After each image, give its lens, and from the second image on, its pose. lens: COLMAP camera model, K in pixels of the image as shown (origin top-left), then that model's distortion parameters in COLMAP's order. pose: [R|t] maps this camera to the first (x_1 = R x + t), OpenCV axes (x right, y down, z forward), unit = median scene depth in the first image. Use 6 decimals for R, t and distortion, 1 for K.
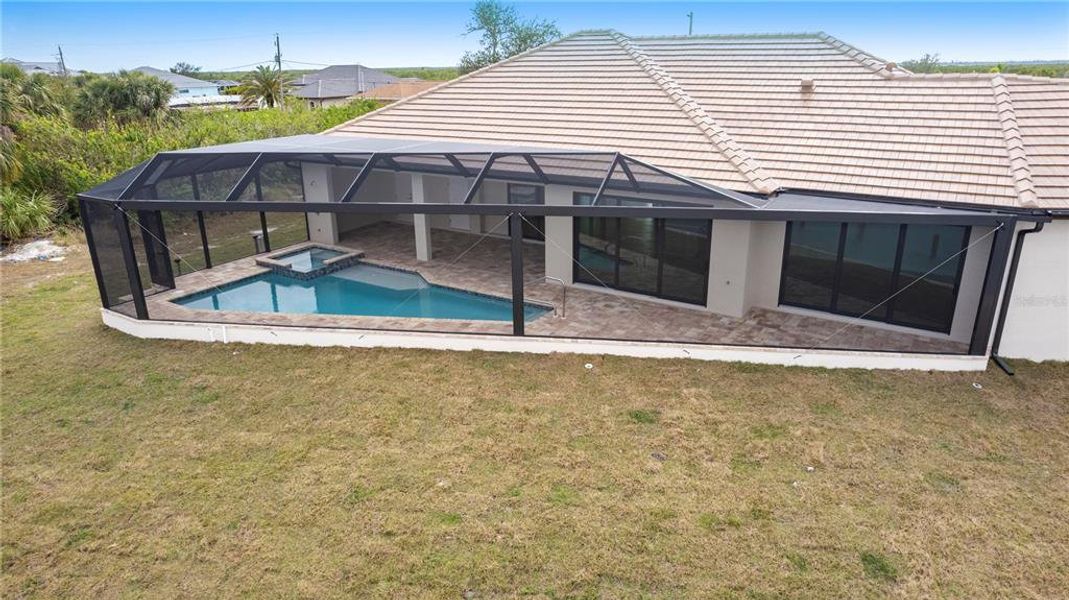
lens RADIAL K [[668.2, 0, 534.5], [0, 668.2, 300.0], [0, 0, 1]] dist [-0.093179, 0.073313]
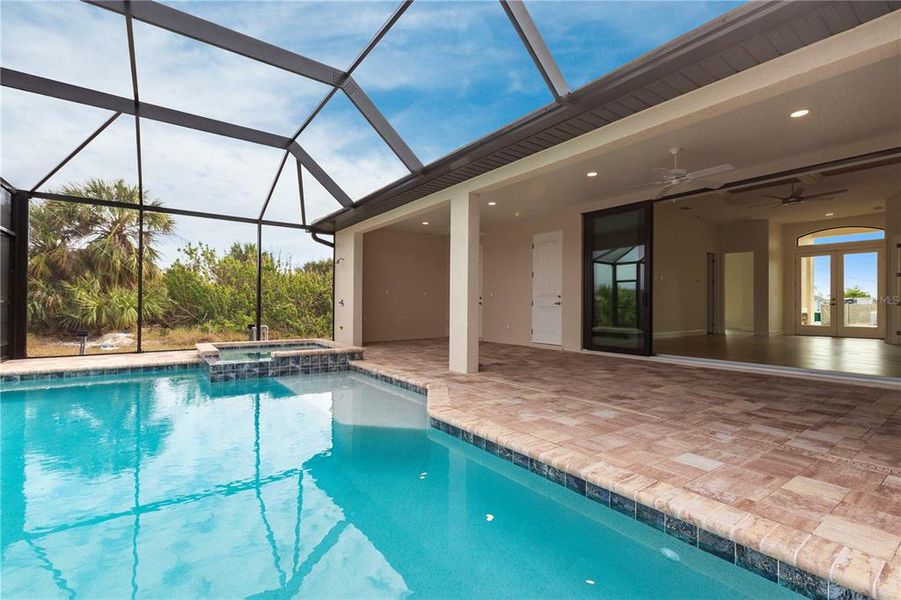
lens RADIAL K [[402.2, 0, 446.5], [0, 402.2, 300.9], [0, 0, 1]] dist [-0.001749, -0.000683]
pose [[0.927603, 0.016540, -0.373200, -0.071120], [-0.142642, 0.939005, -0.312926, -0.016439], [0.345261, 0.343505, 0.873384, 0.759815]]
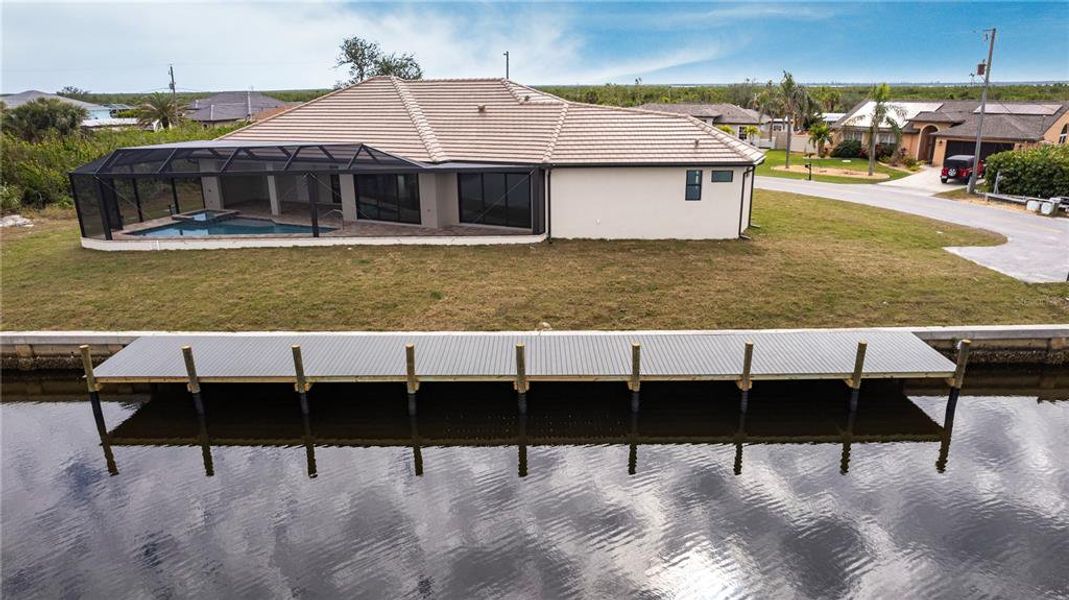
lens RADIAL K [[668.2, 0, 534.5], [0, 668.2, 300.0], [0, 0, 1]] dist [-0.093179, 0.073313]
pose [[0.990265, -0.040750, 0.133094, 0.262327], [0.044625, 0.998659, -0.026264, 0.239748], [-0.131846, 0.031948, 0.990755, -0.764748]]
